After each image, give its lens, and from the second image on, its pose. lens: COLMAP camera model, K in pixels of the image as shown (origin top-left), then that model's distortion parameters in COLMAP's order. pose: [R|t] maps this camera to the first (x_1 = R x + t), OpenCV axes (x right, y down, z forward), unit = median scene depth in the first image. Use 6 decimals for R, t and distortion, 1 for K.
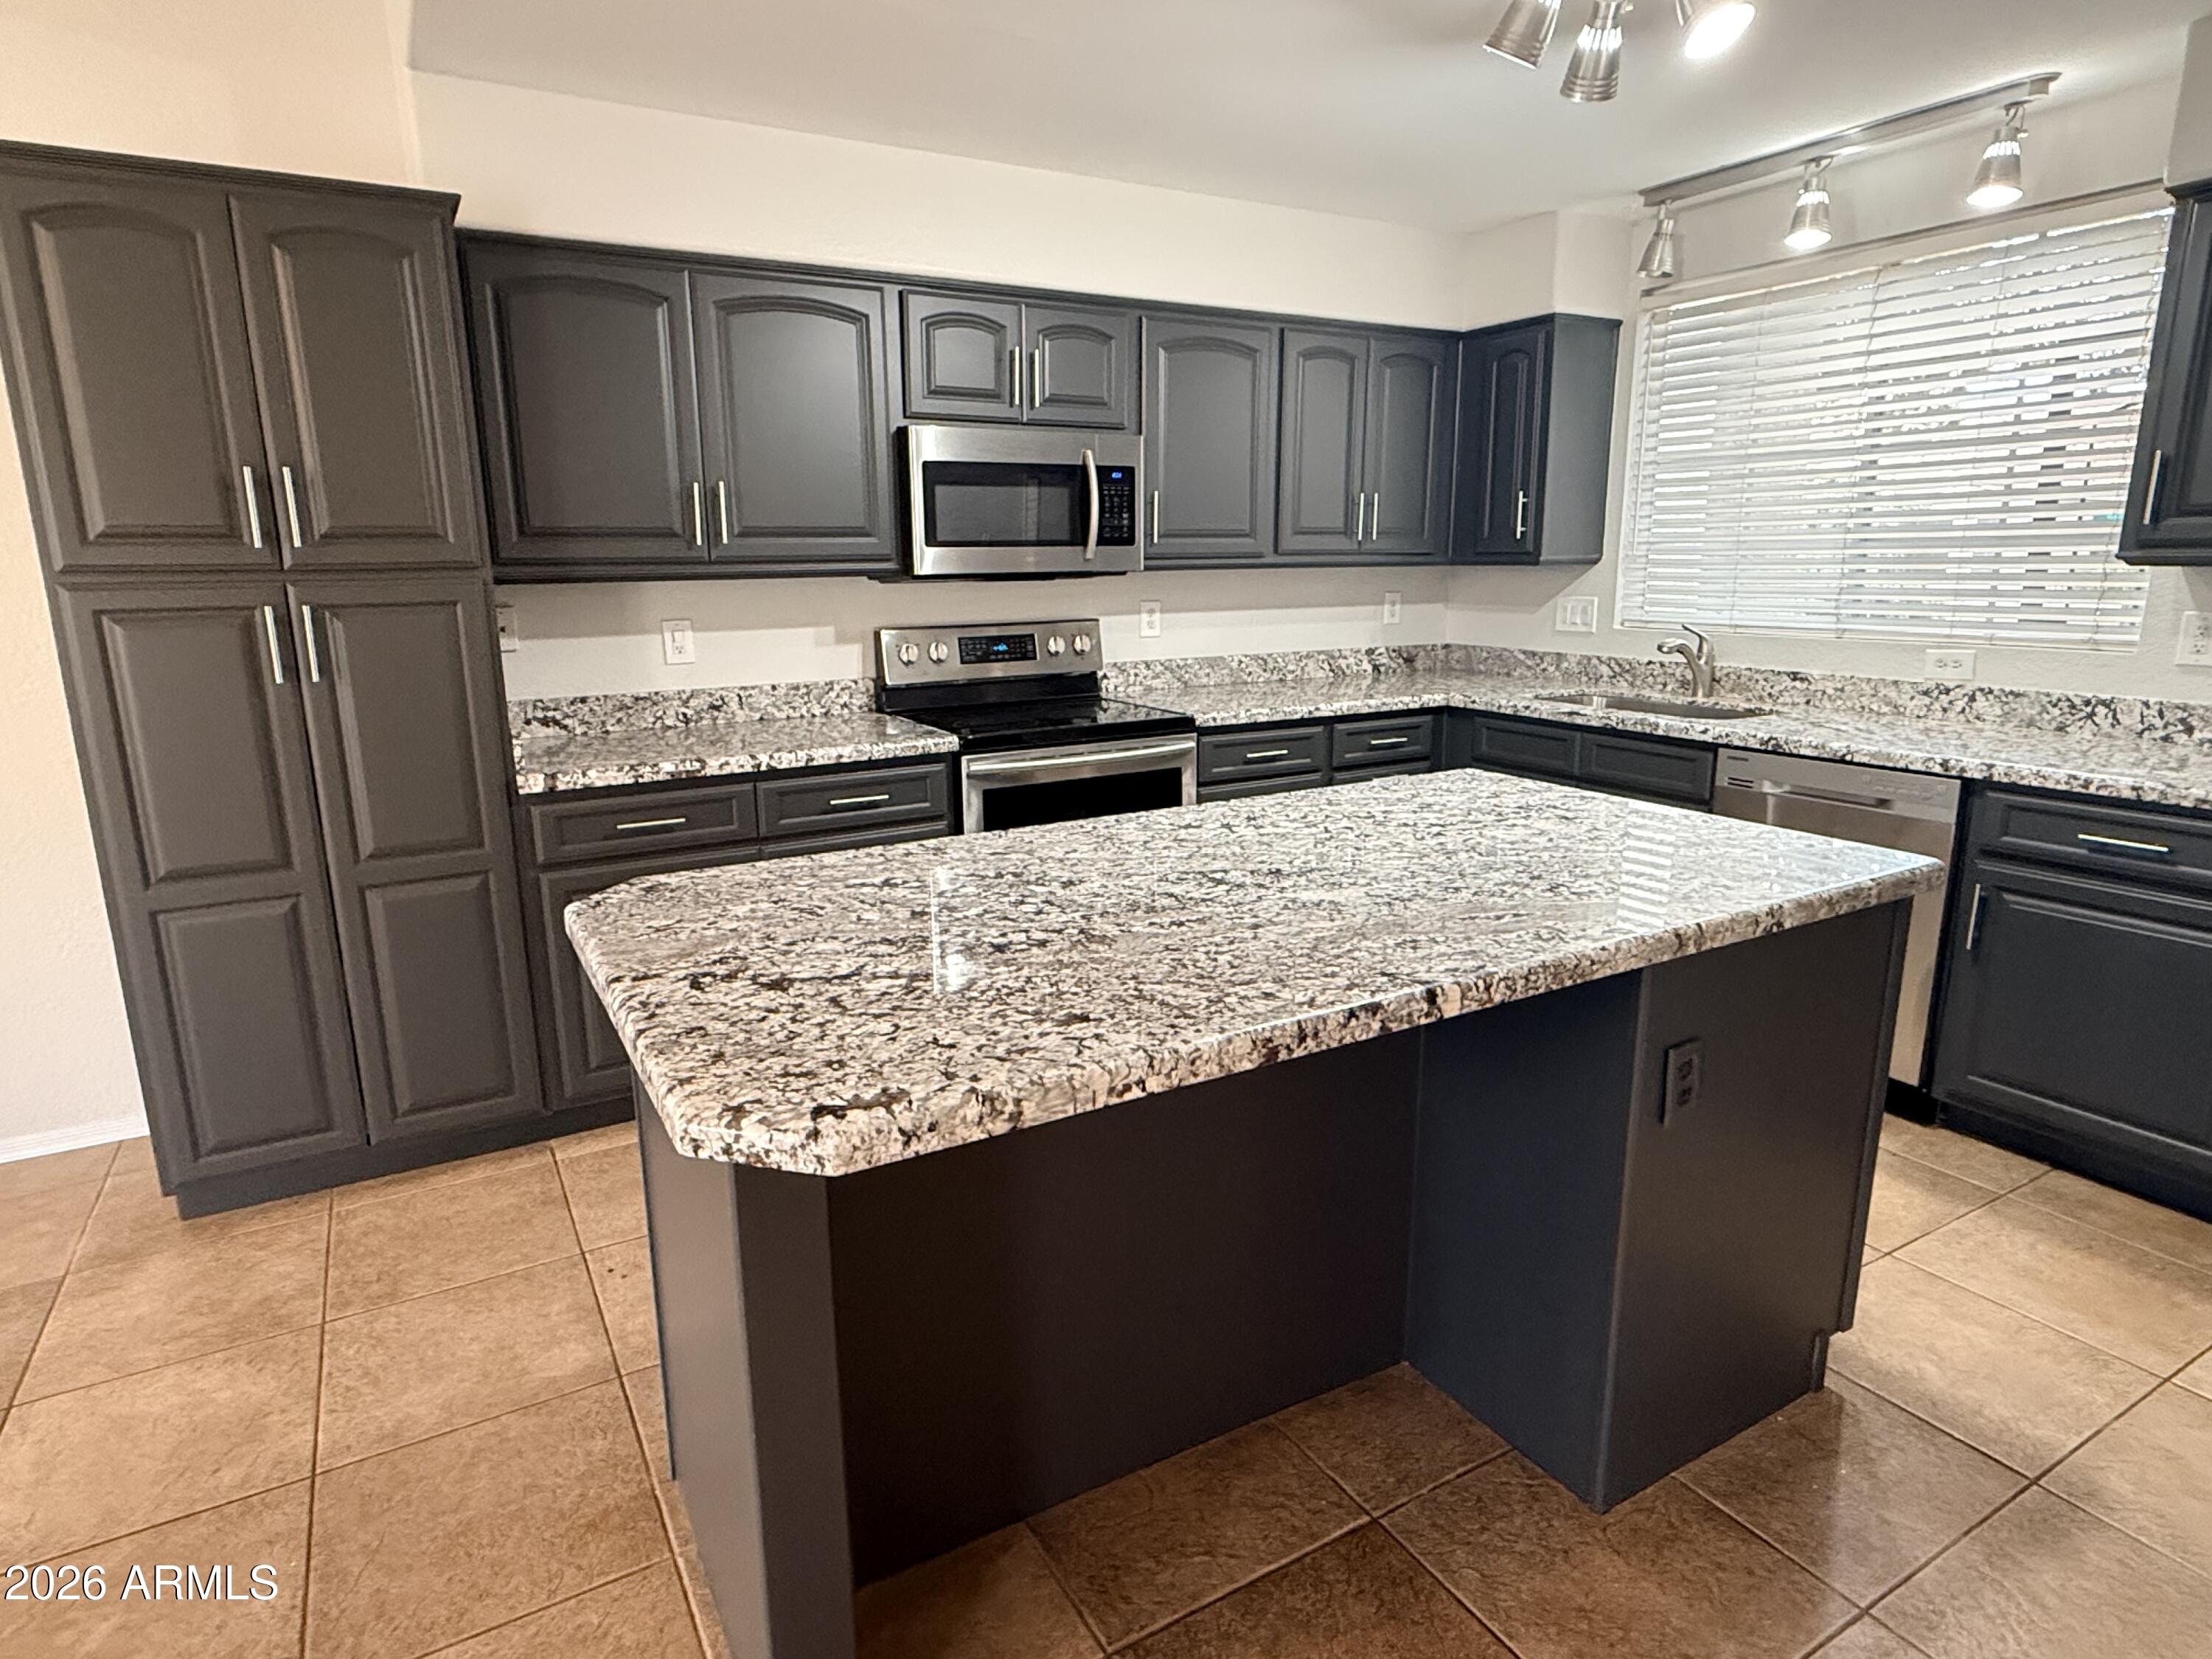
lens RADIAL K [[1232.6, 0, 1084.4], [0, 1232.6, 824.1], [0, 0, 1]] dist [0.005548, -0.004323]
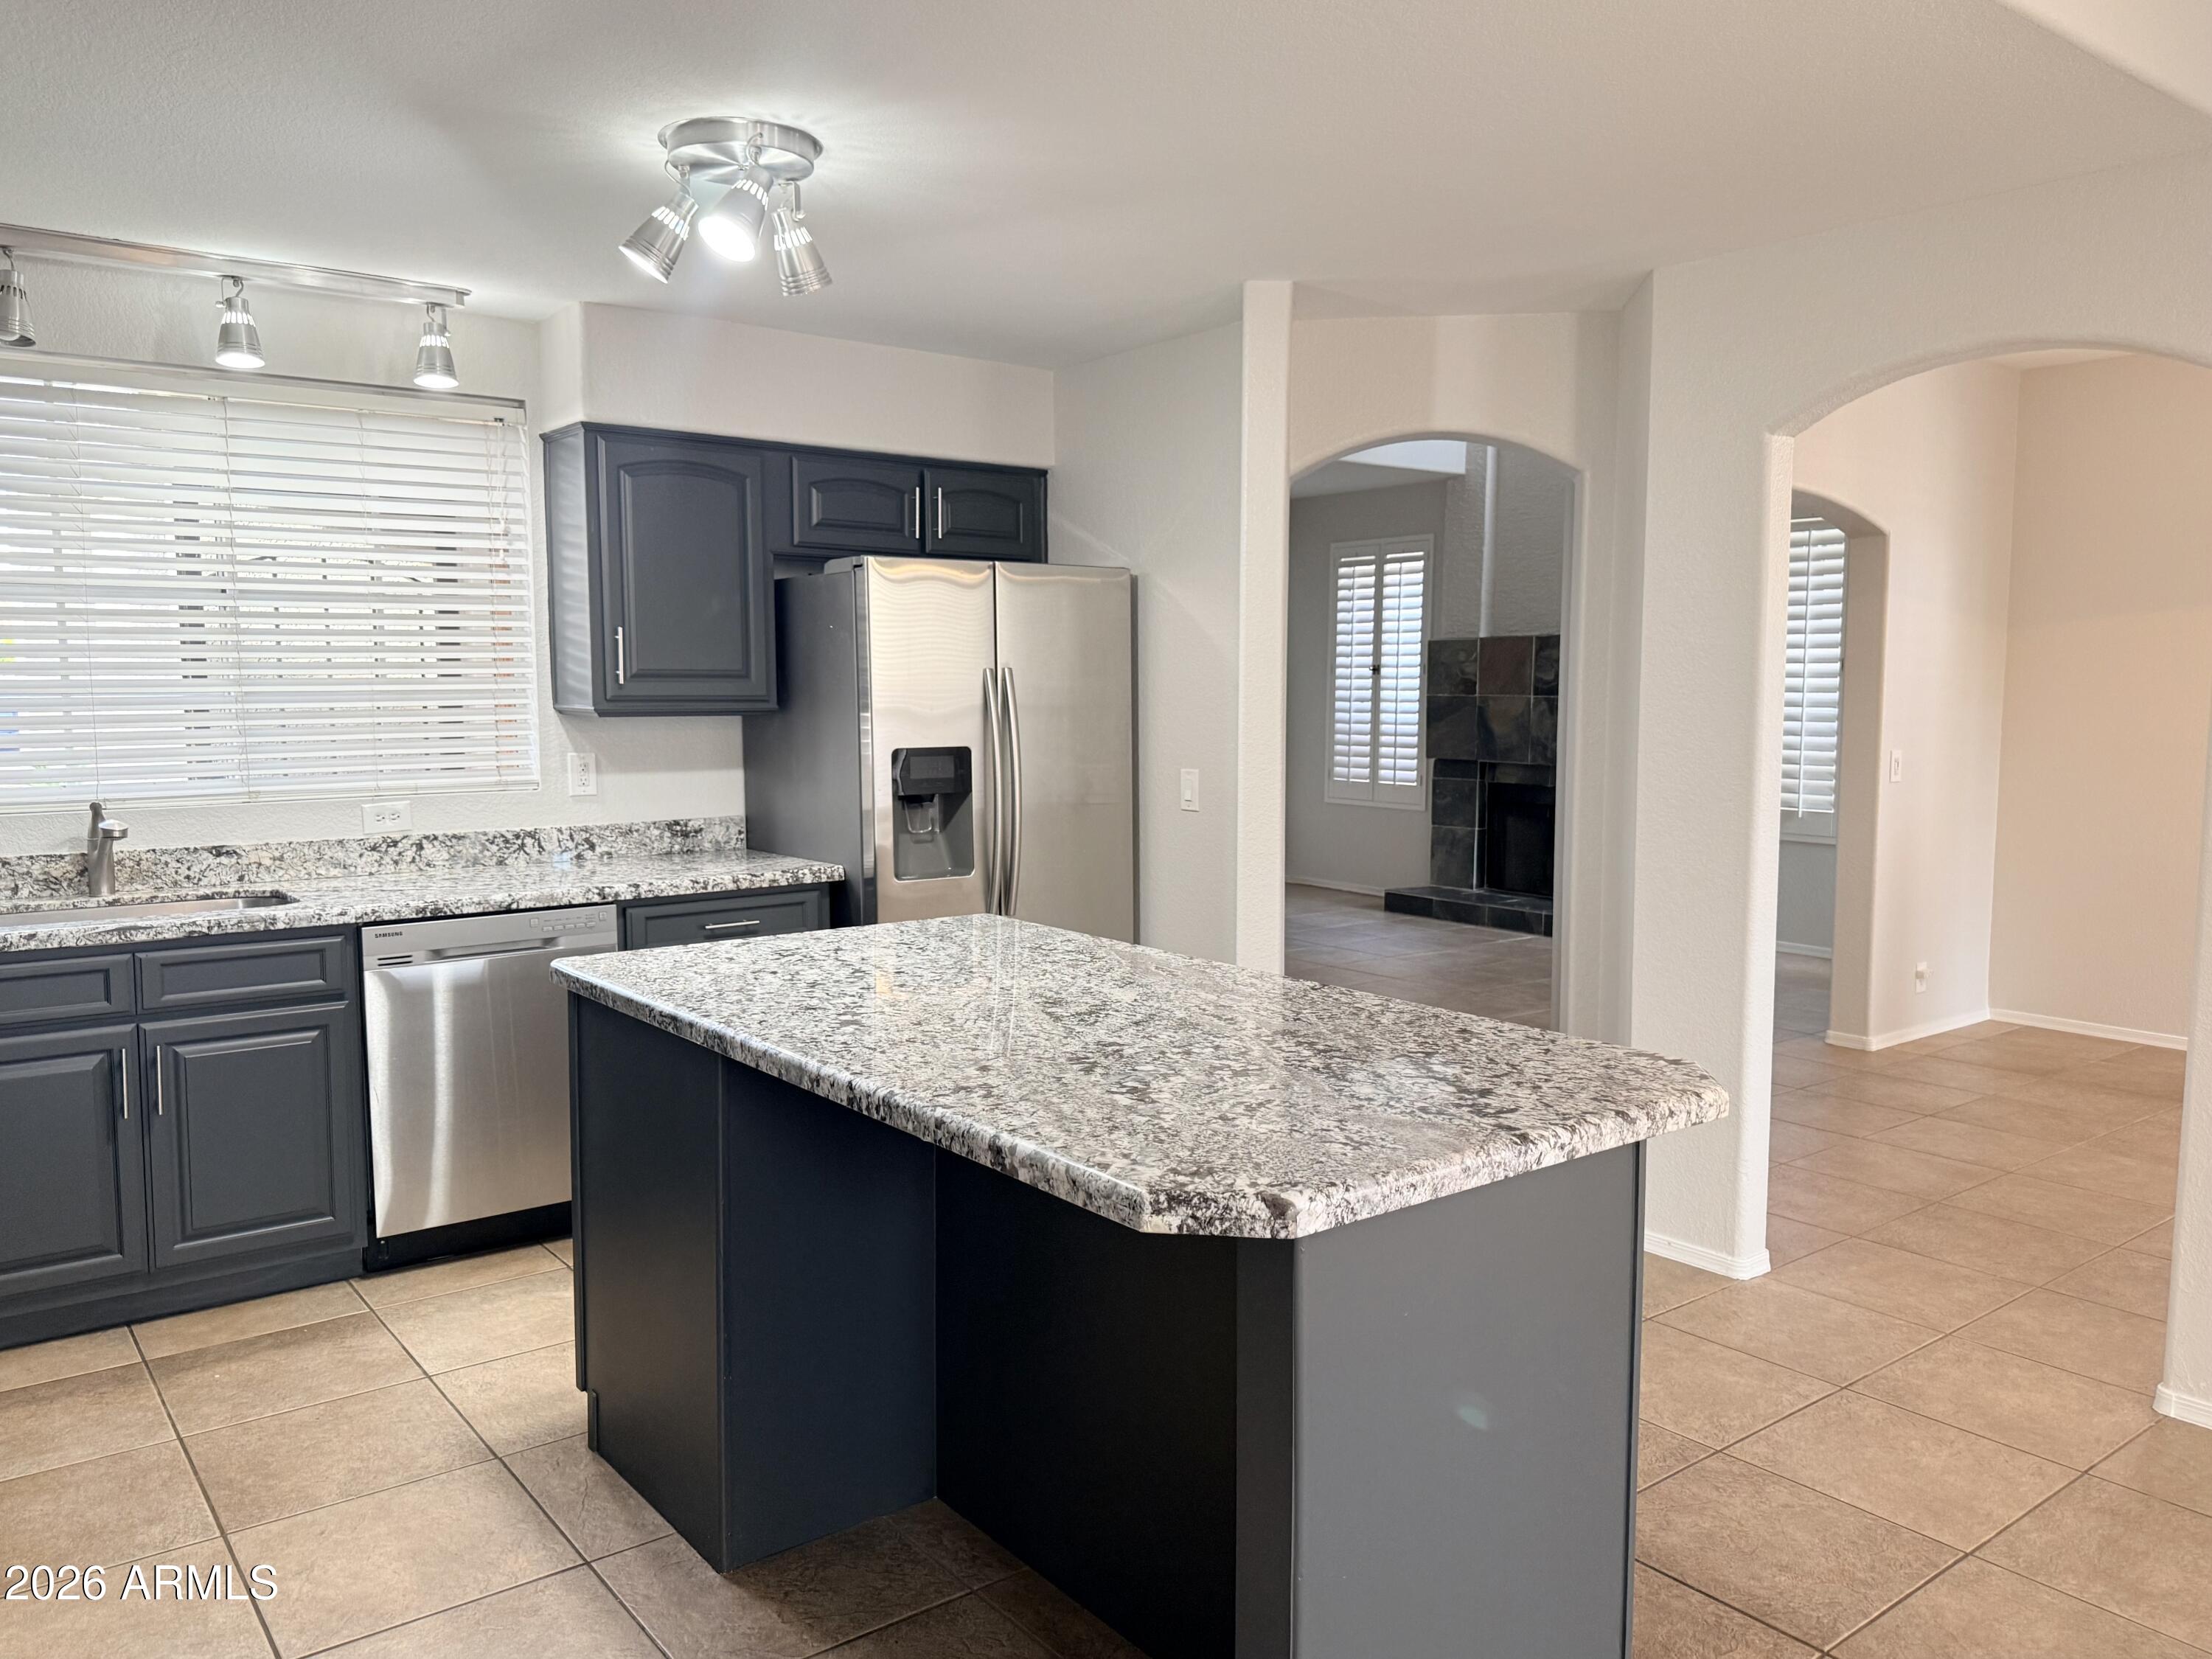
lens RADIAL K [[1613.9, 0, 1108.8], [0, 1613.9, 832.9], [0, 0, 1]] dist [0.076677, -0.090239]
pose [[-0.142650, -0.081916, 0.986378, -0.738937], [0.216789, 0.969785, 0.111890, -0.151034], [-0.965740, 0.229797, -0.120581, 0.657441]]
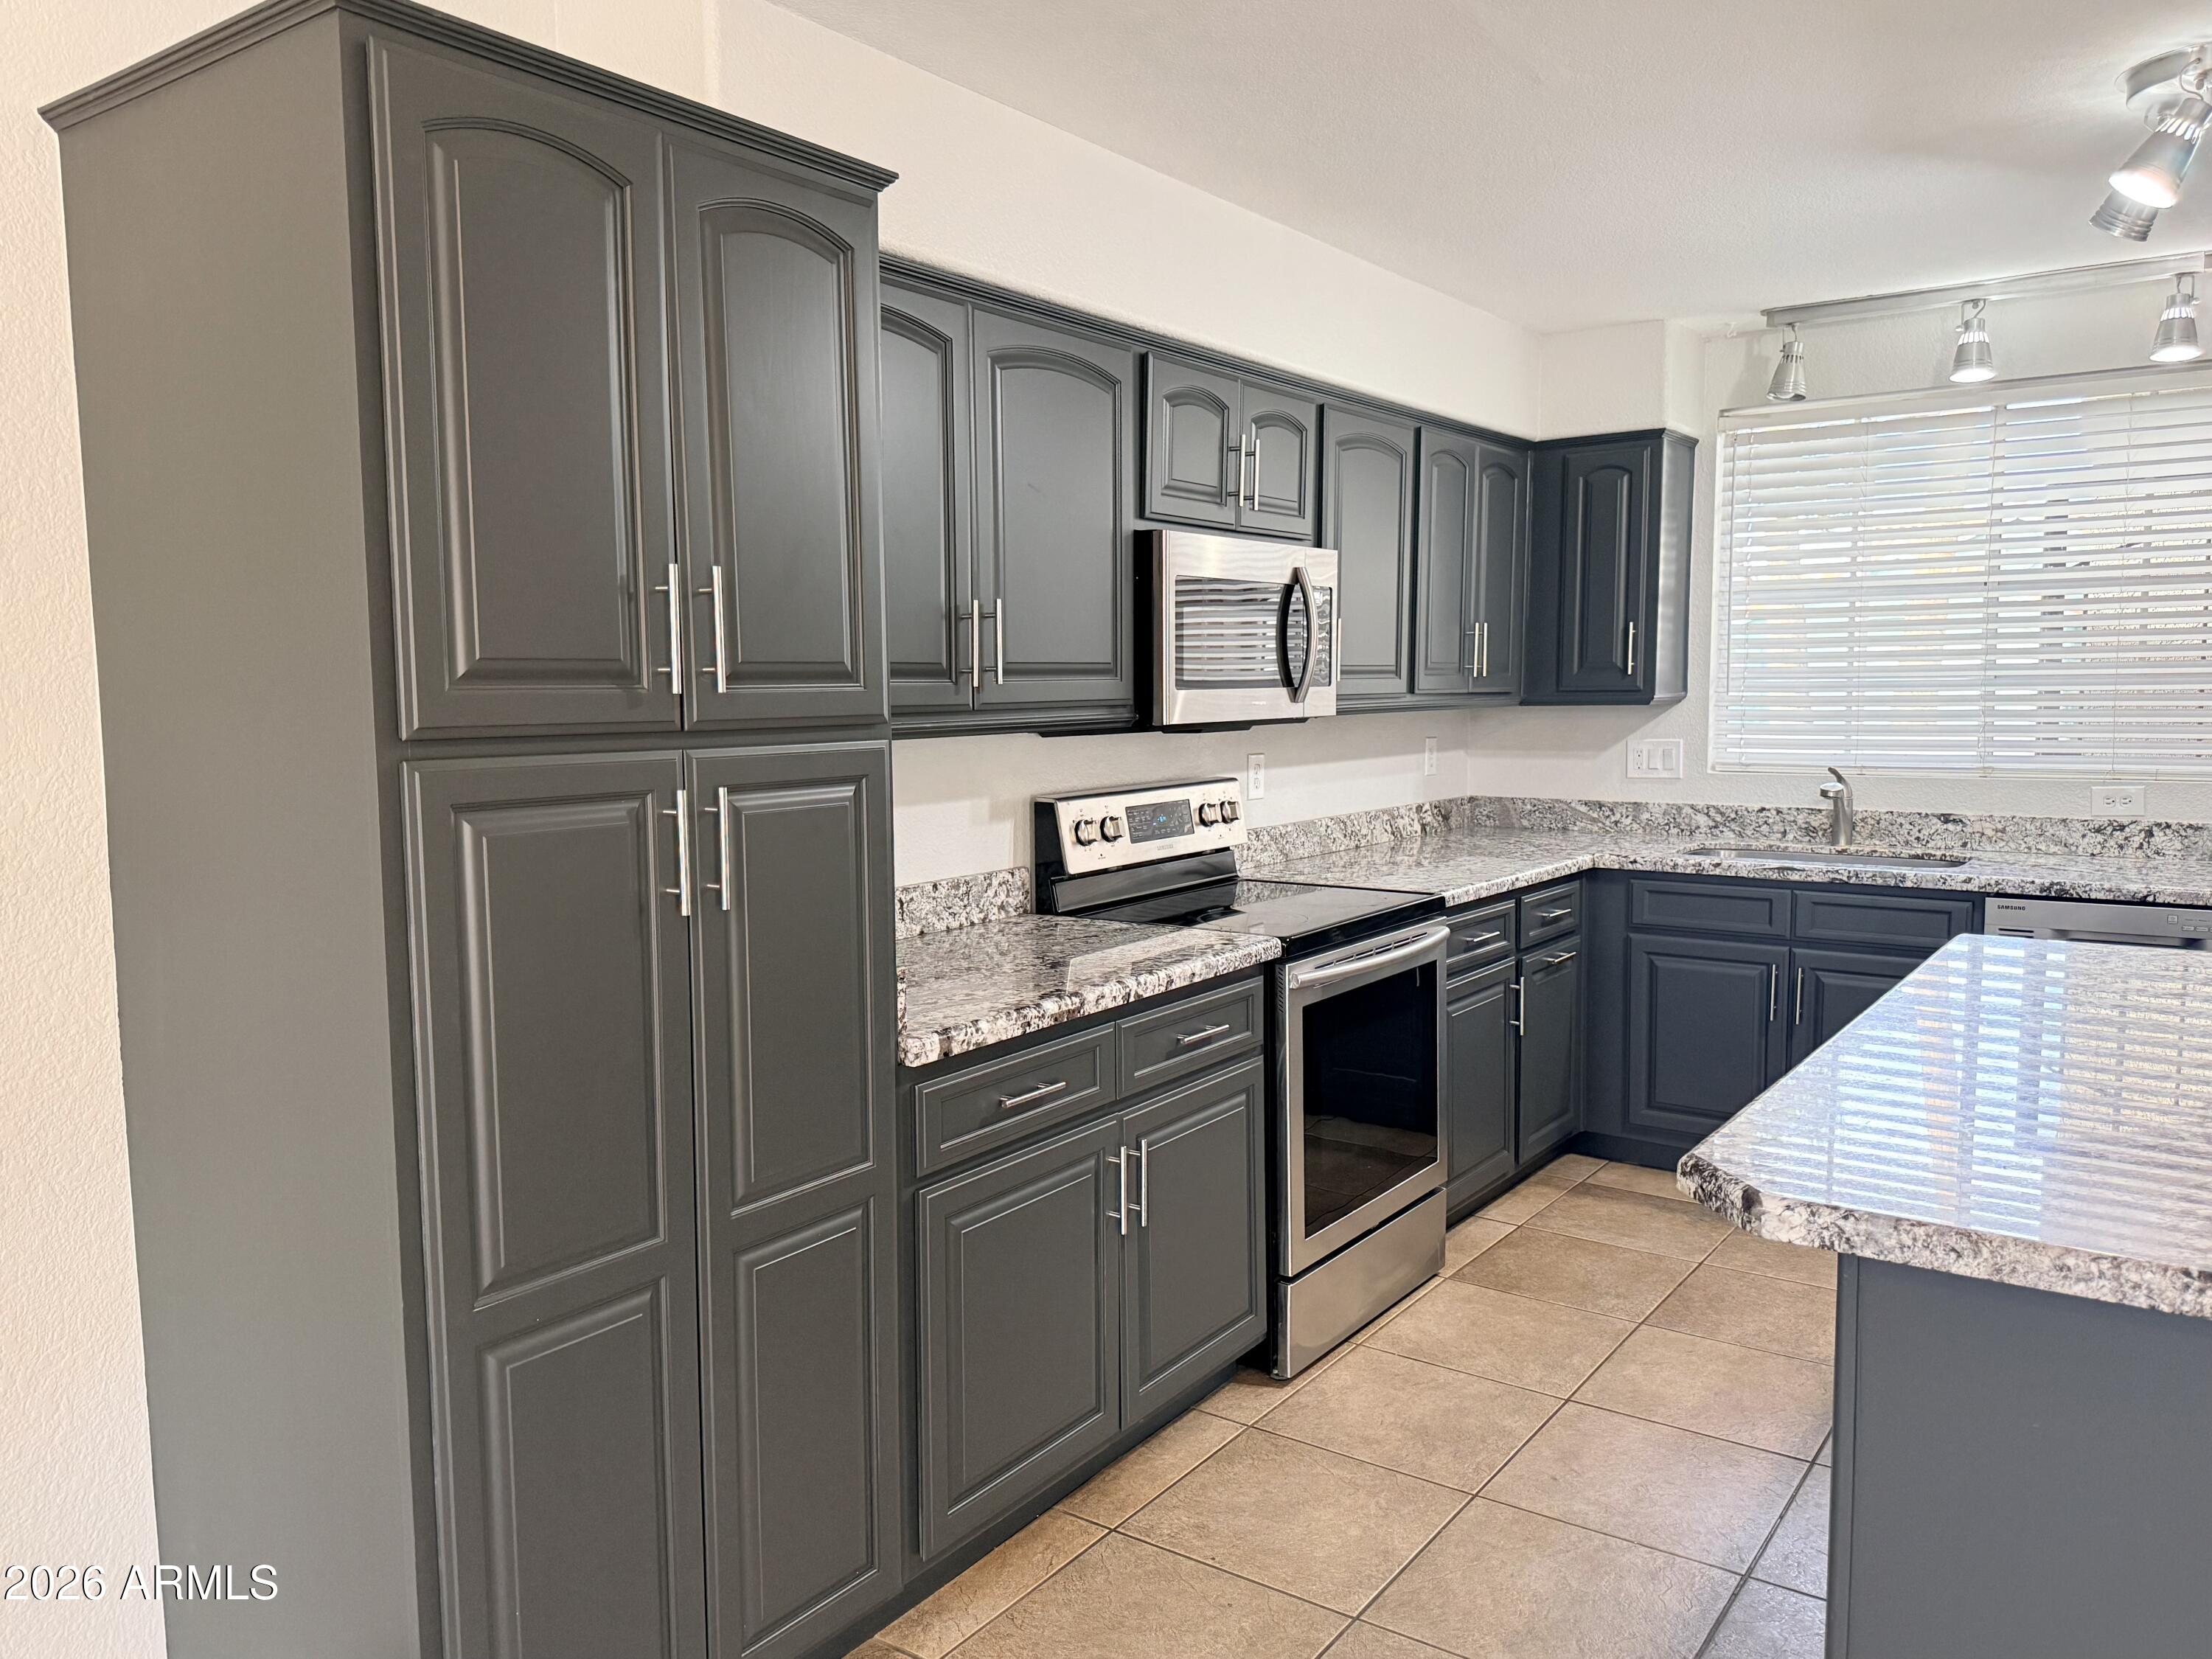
lens RADIAL K [[1613.9, 0, 1106.4], [0, 1613.9, 843.6], [0, 0, 1]] dist [0.076677, -0.090239]
pose [[0.908080, -0.041705, 0.416716, -0.637427], [0.091461, 0.990760, -0.100150, -0.041451], [-0.408689, 0.129057, 0.903503, 0.163676]]
